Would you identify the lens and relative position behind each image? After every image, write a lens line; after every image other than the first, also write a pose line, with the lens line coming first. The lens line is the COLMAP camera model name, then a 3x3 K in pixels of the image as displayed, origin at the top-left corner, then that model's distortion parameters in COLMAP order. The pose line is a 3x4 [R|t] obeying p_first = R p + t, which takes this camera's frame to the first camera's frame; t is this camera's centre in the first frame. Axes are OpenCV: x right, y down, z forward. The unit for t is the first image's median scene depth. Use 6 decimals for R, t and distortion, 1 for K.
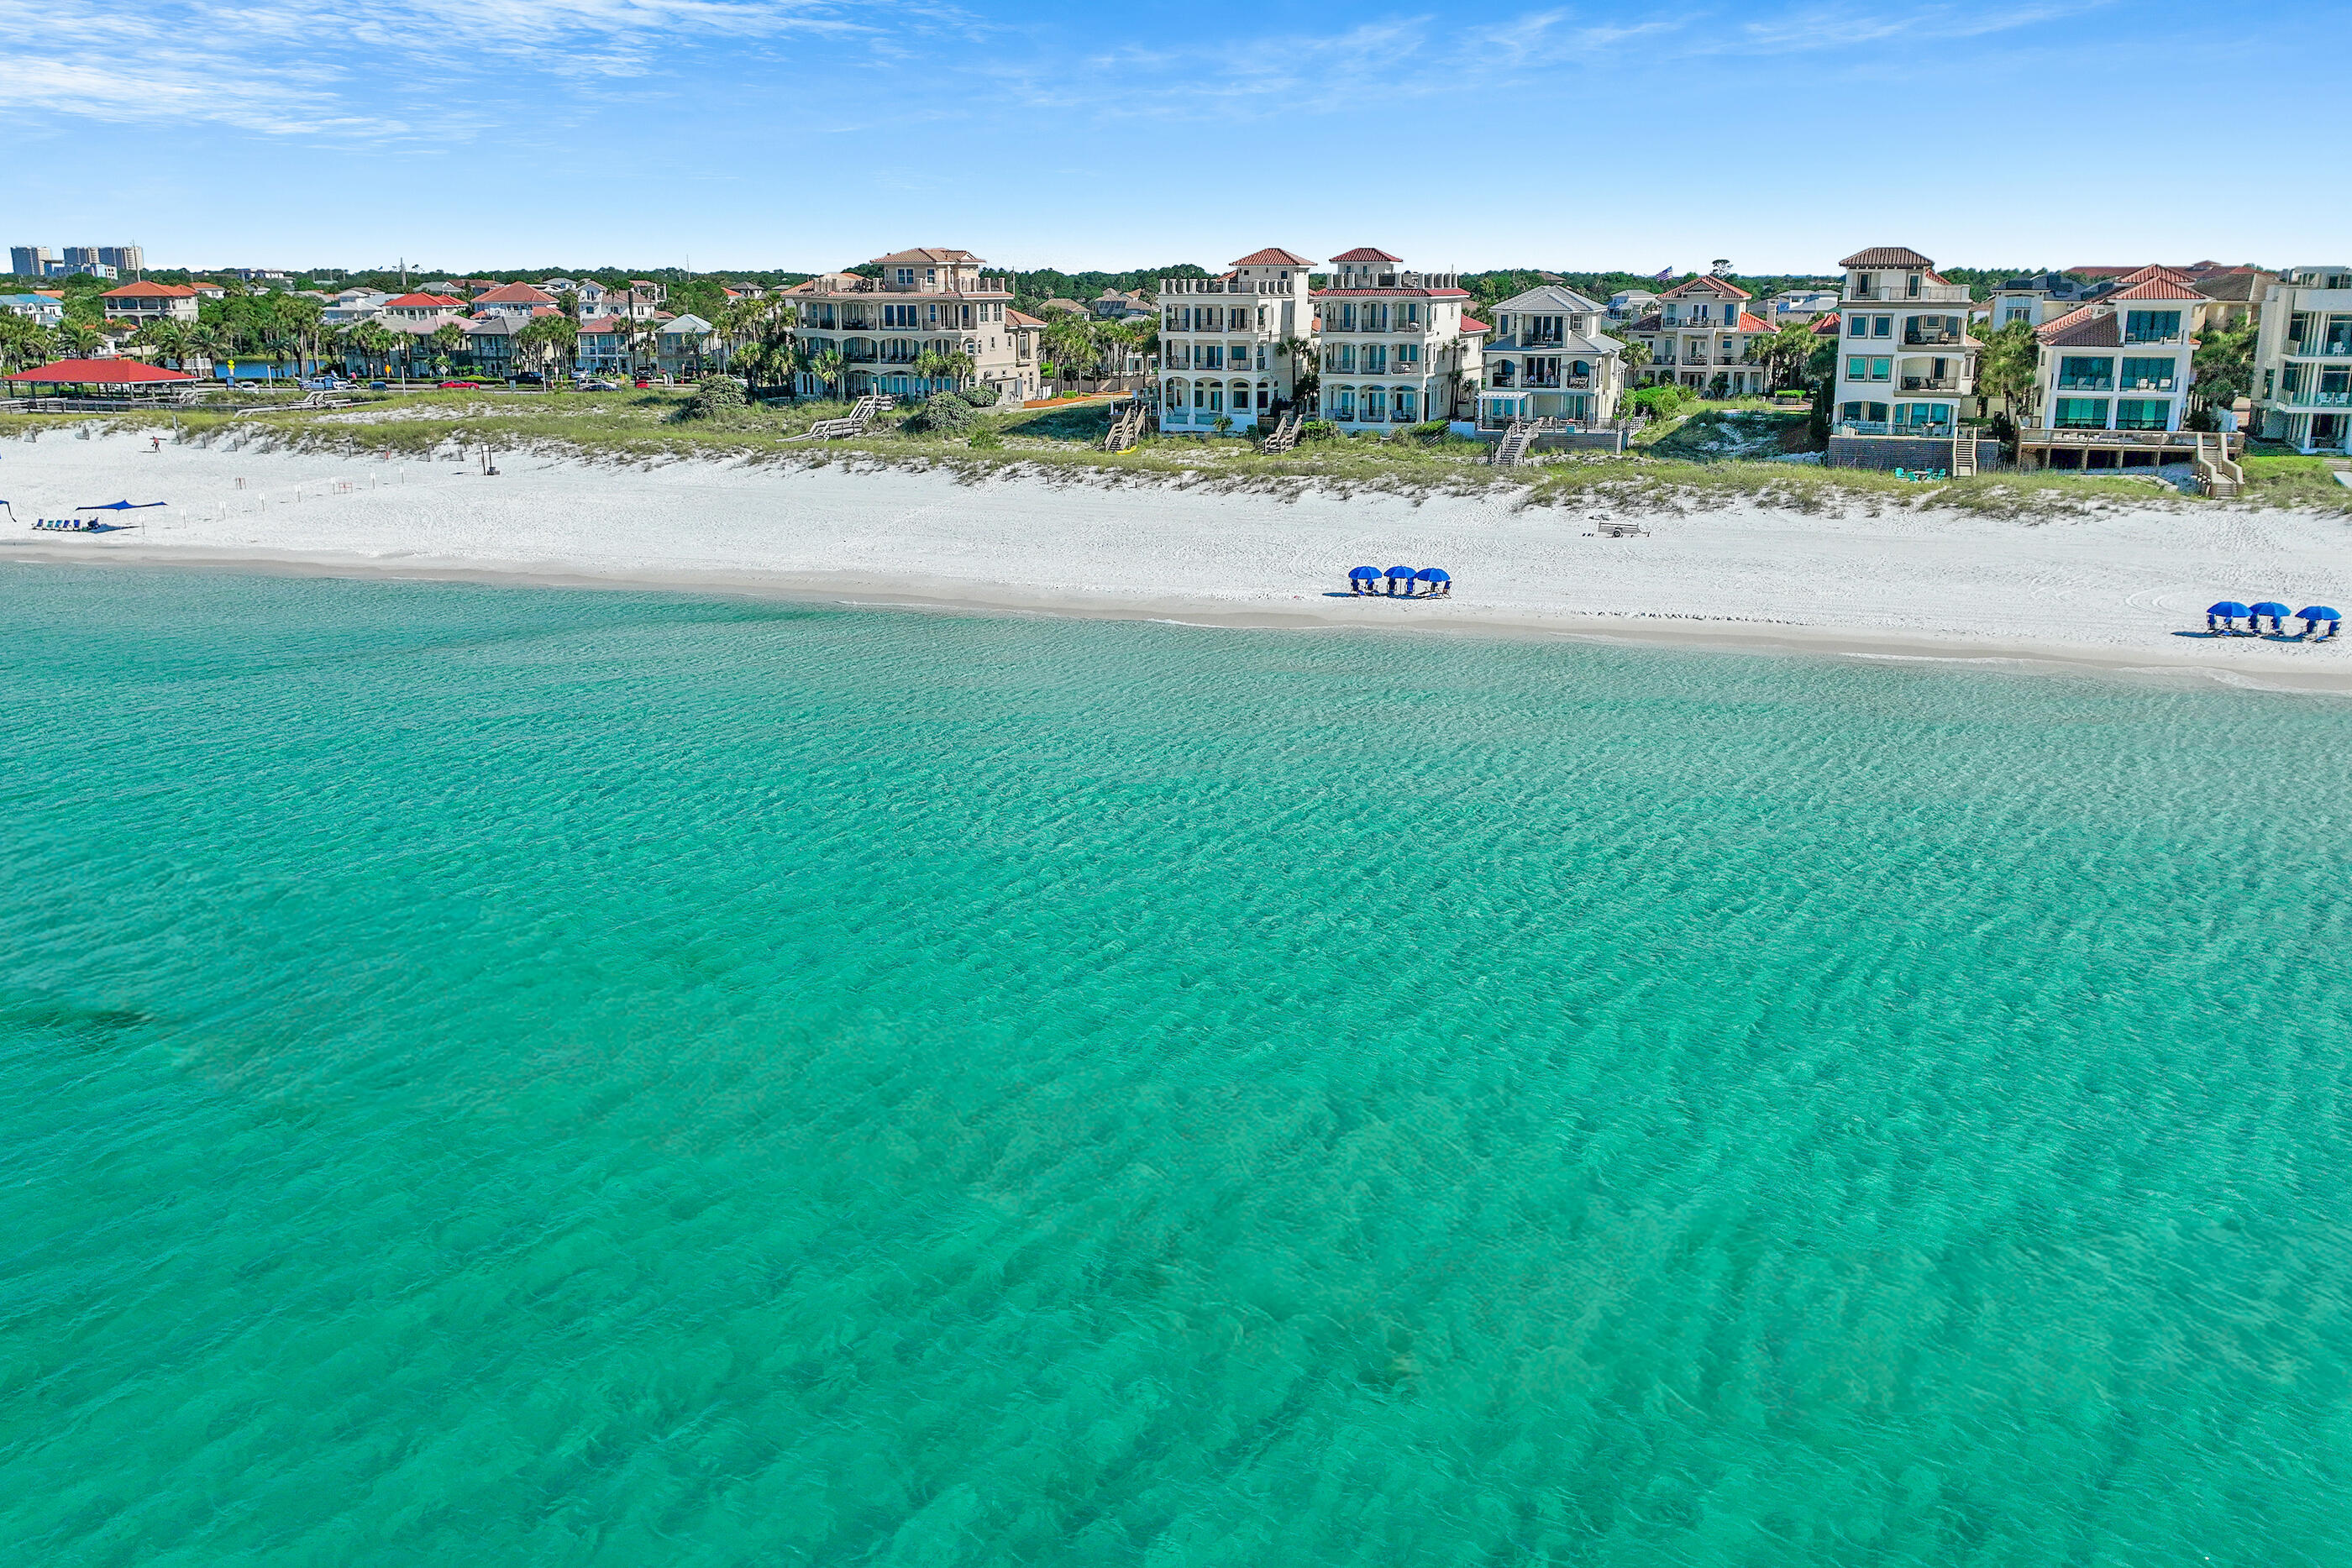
lens RADIAL K [[1994.7, 0, 1182.6], [0, 1994.7, 767.7], [0, 0, 1]] dist [0.005354, -0.009929]
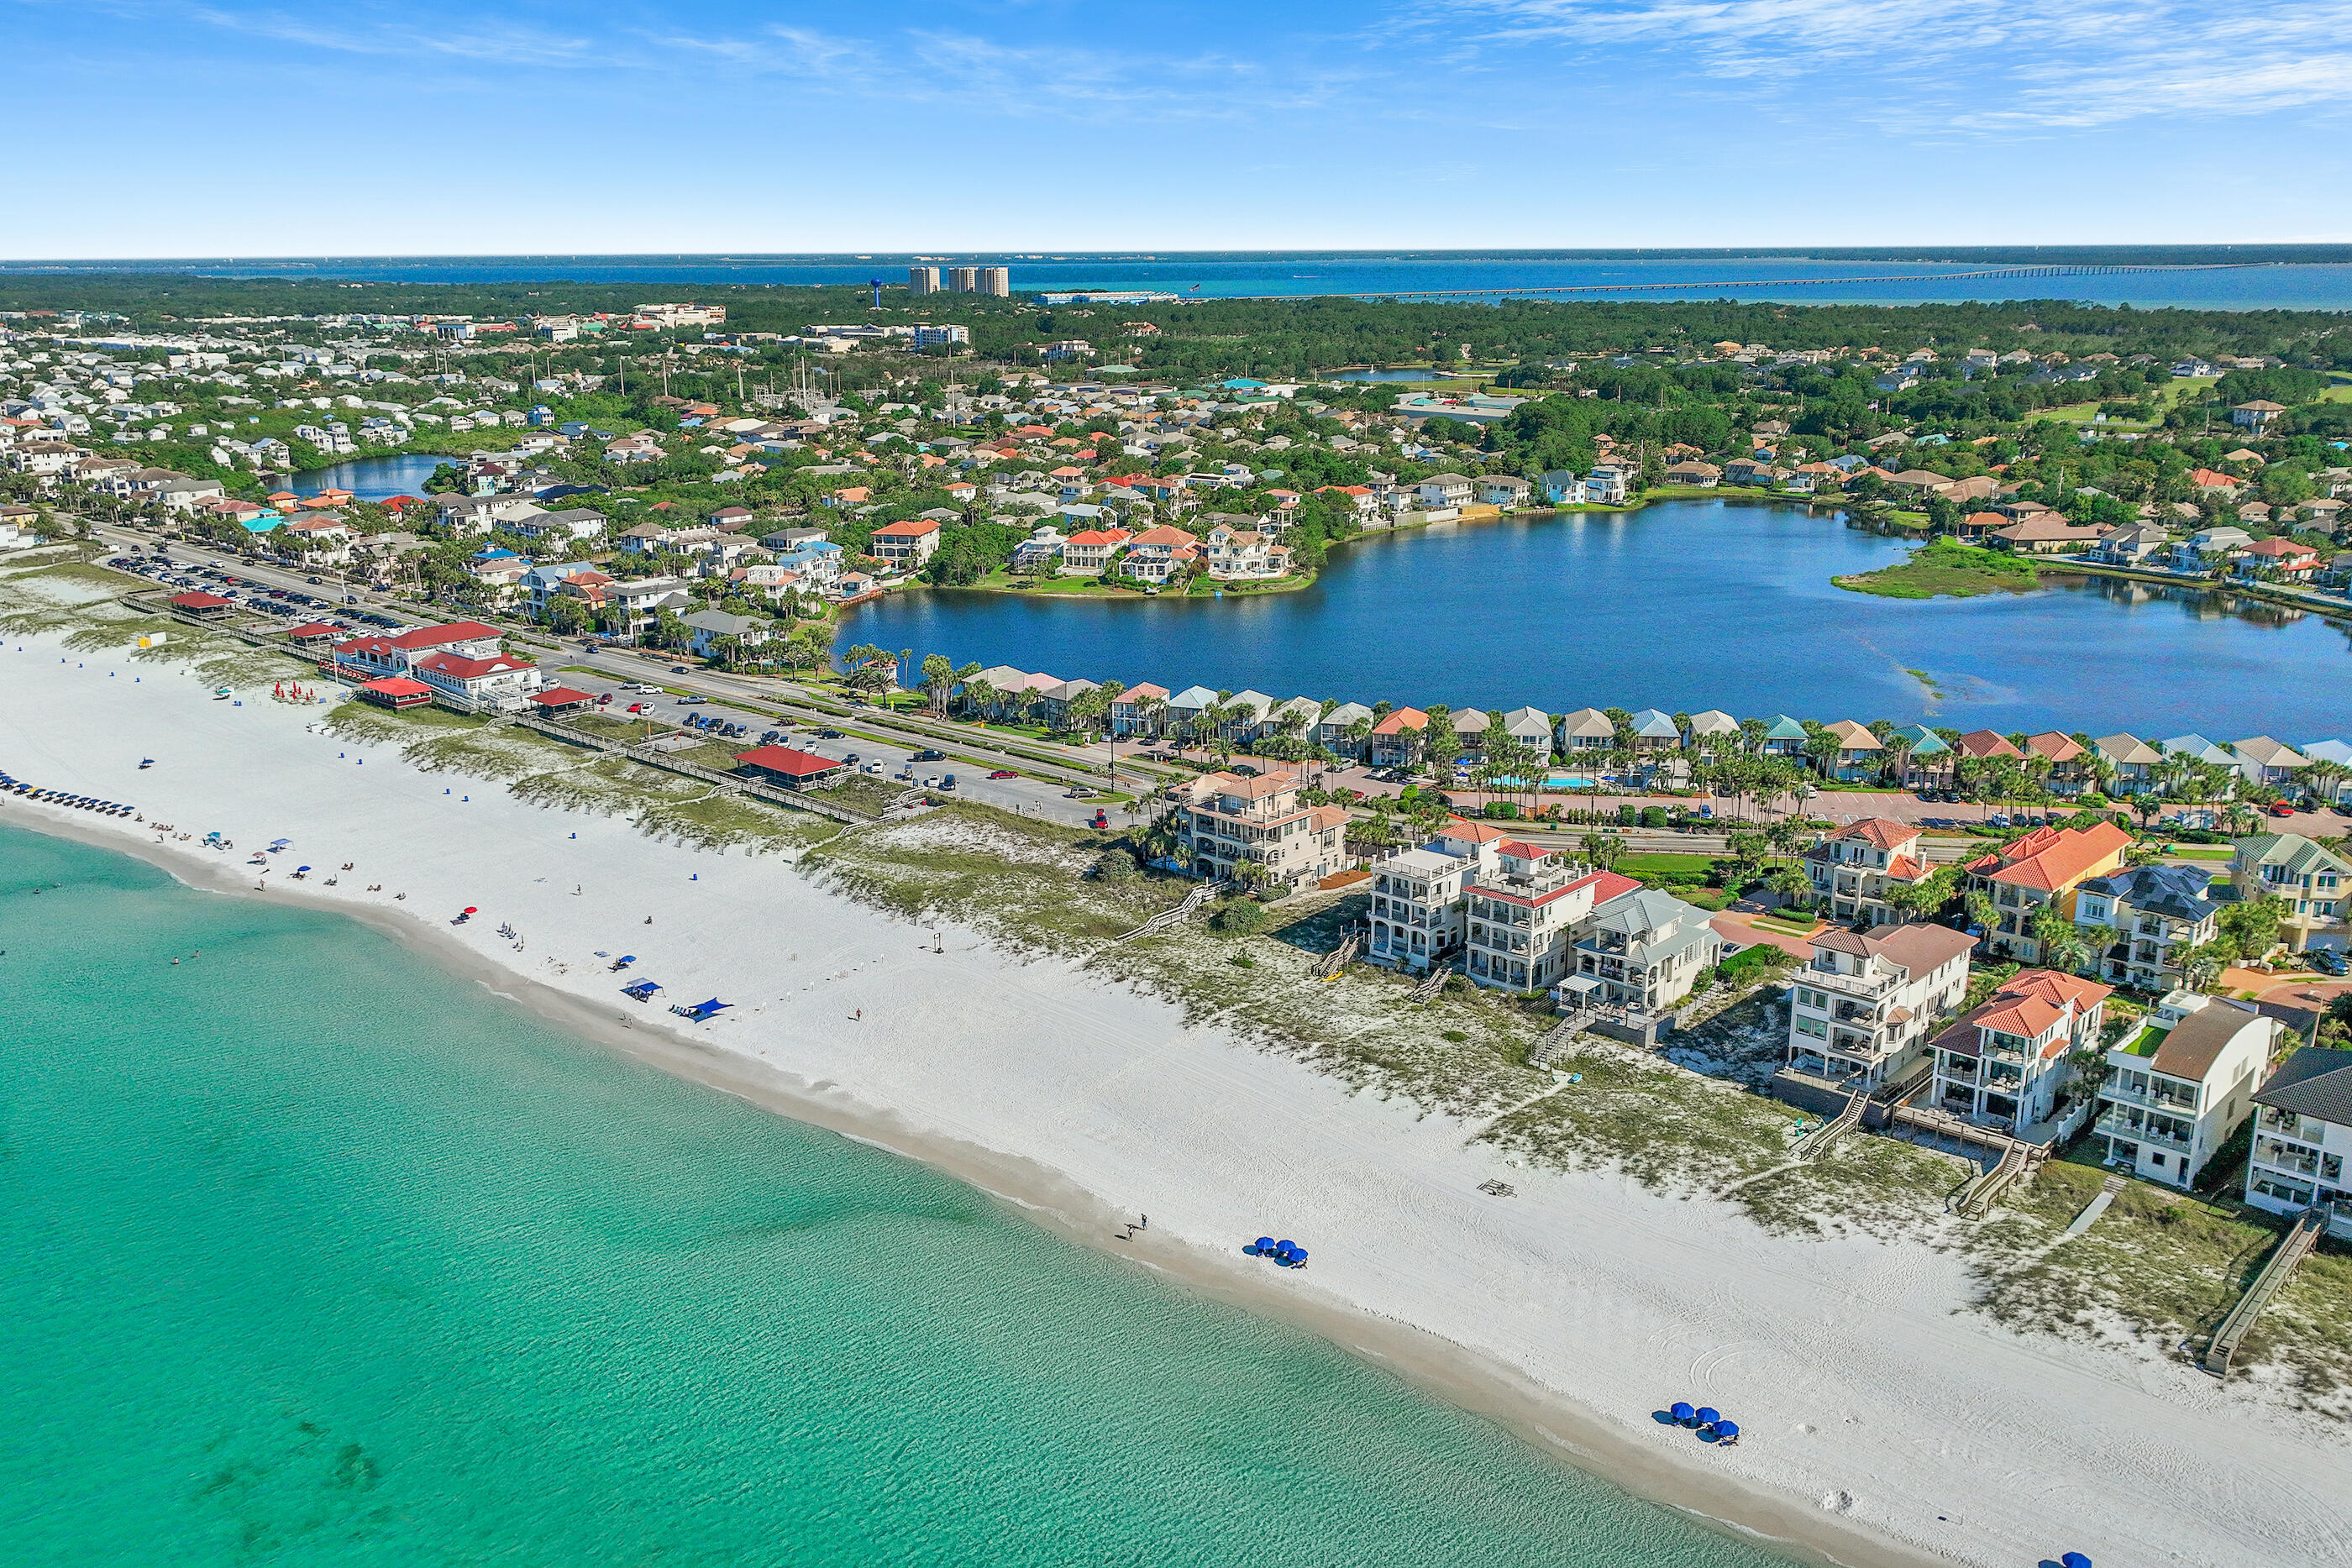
lens RADIAL K [[1961.6, 0, 1182.5], [0, 1961.6, 769.2], [0, 0, 1]] dist [0.001187, 0.008010]
pose [[0.924111, 0.092473, -0.370767, 0.384018], [-0.085297, 0.995714, 0.035746, -0.348078], [0.372484, -0.001408, 0.928038, -0.367804]]
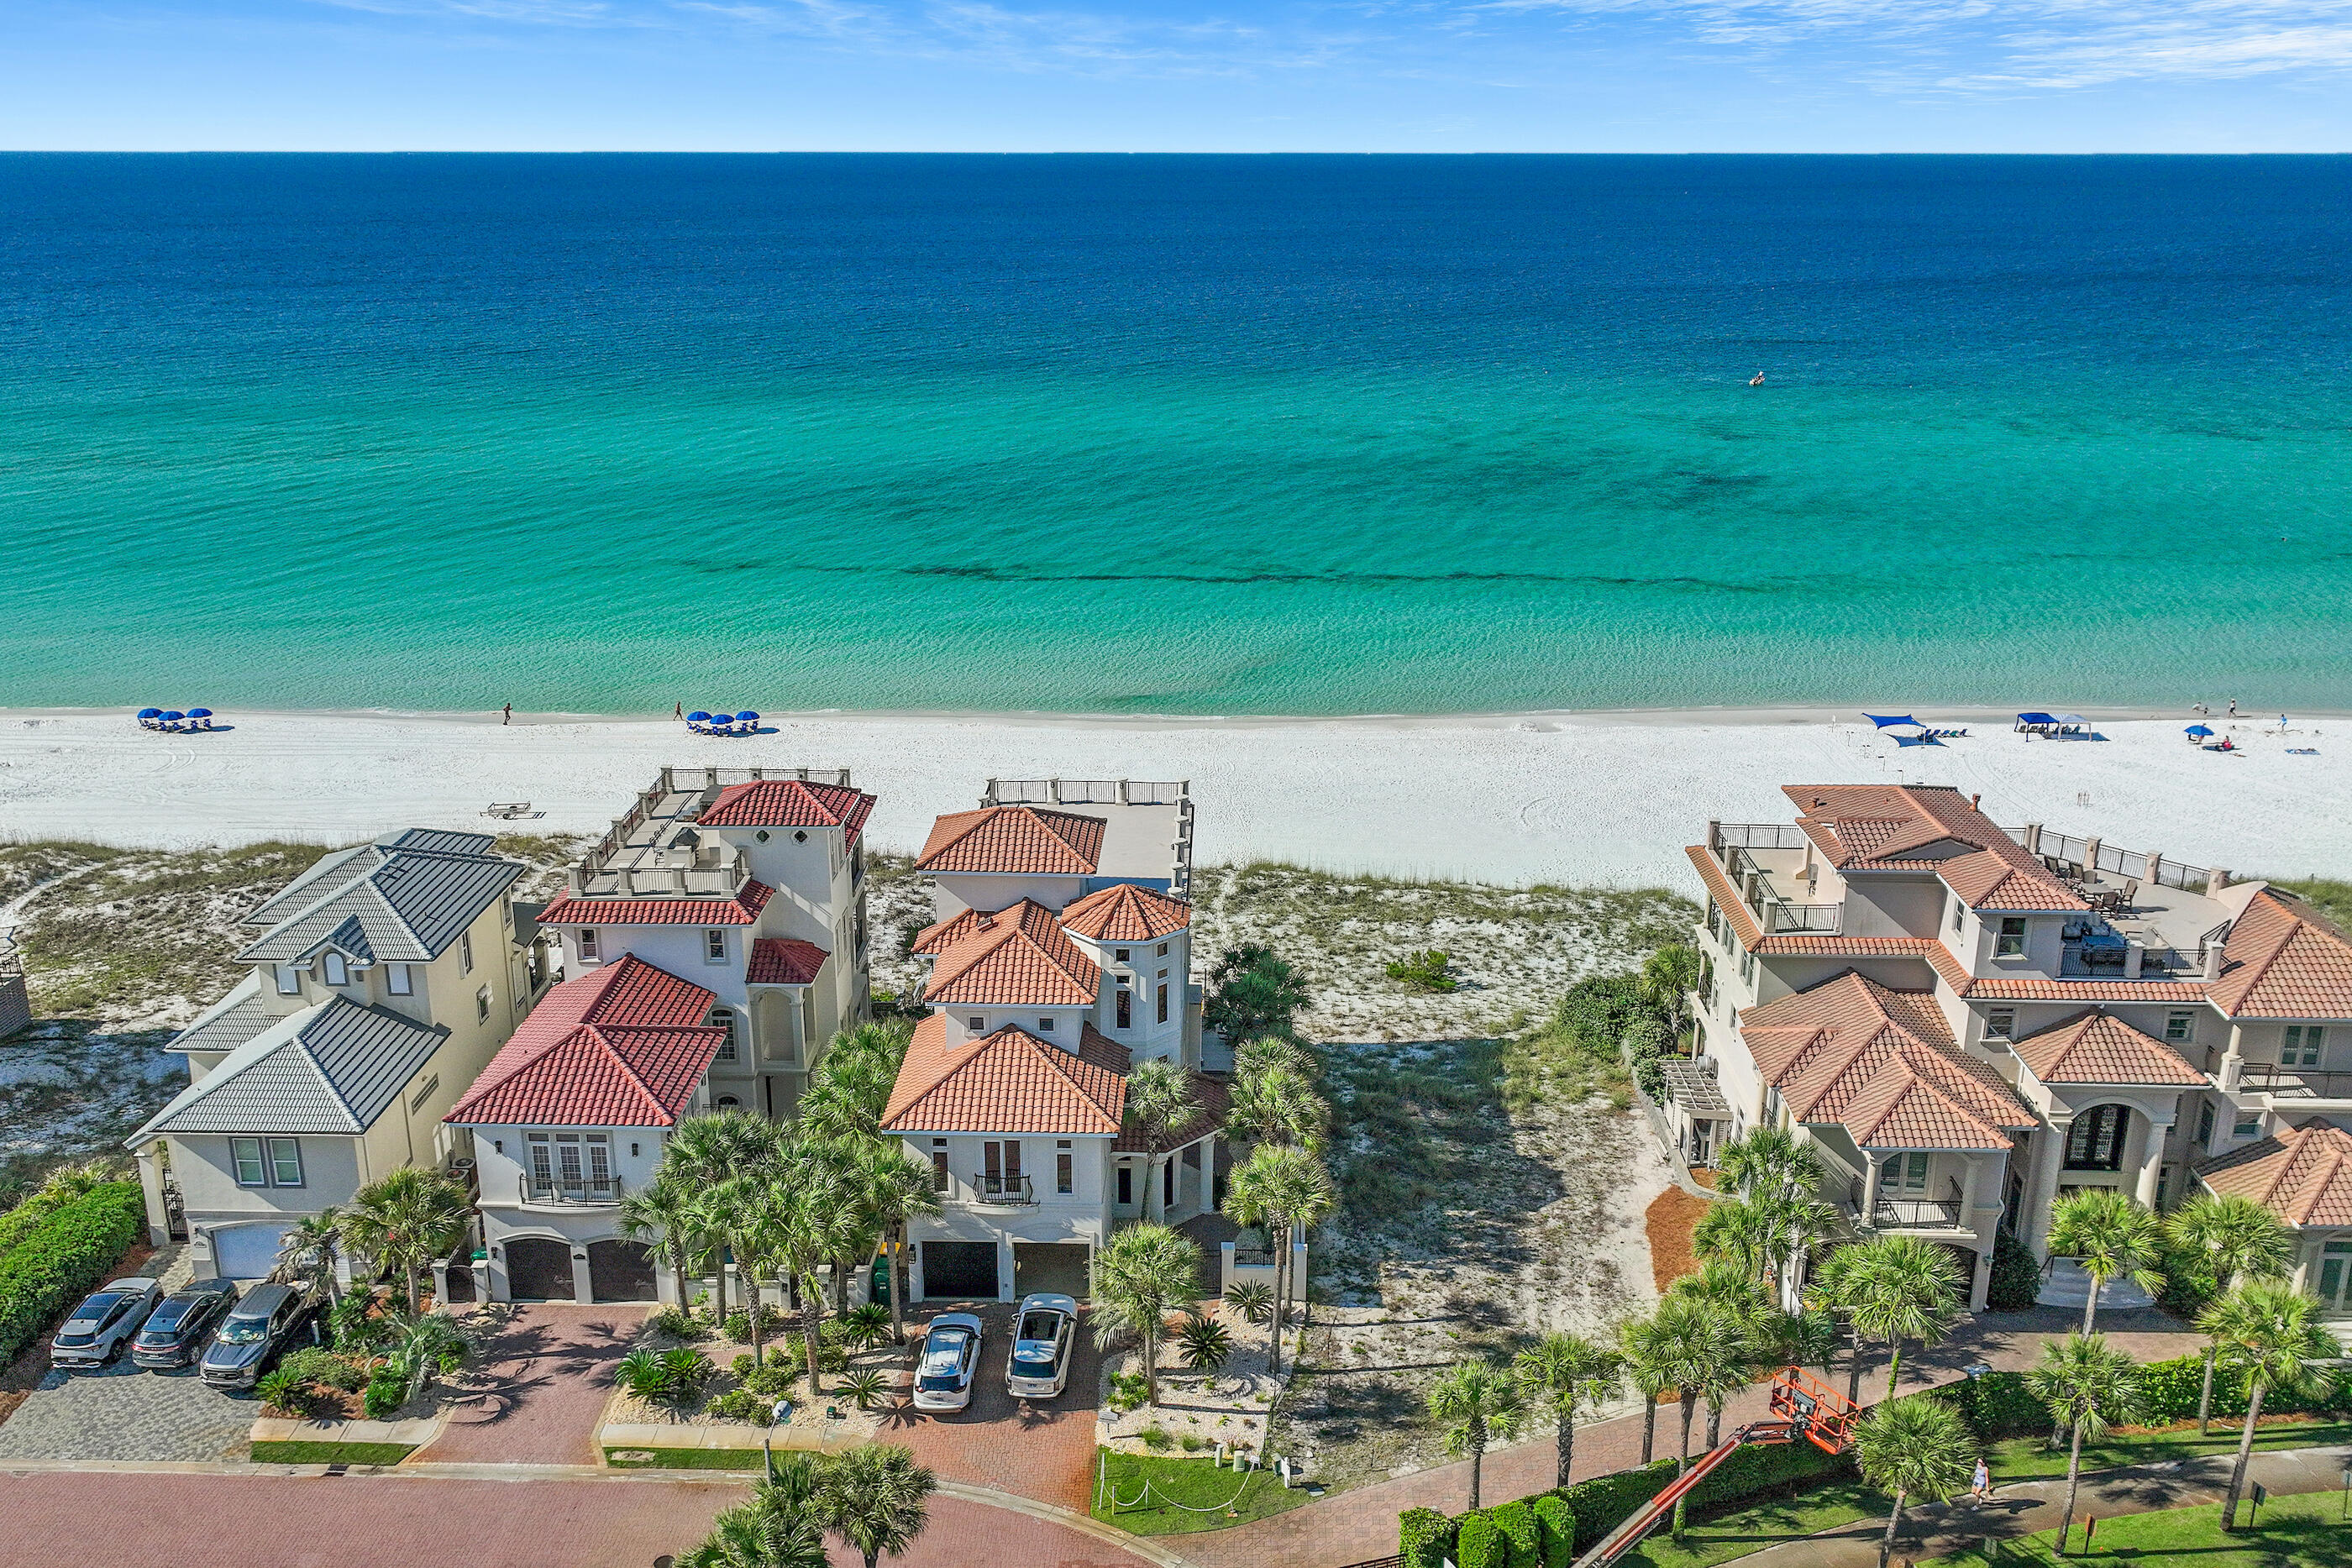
lens RADIAL K [[1984.7, 0, 1182.5], [0, 1984.7, 771.0], [0, 0, 1]] dist [0.000662, -0.001170]
pose [[-0.948173, 0.092683, -0.303939, 0.144774], [-0.079506, 0.856892, 0.509328, -0.507238], [0.307649, 0.507096, -0.805113, 1.413713]]
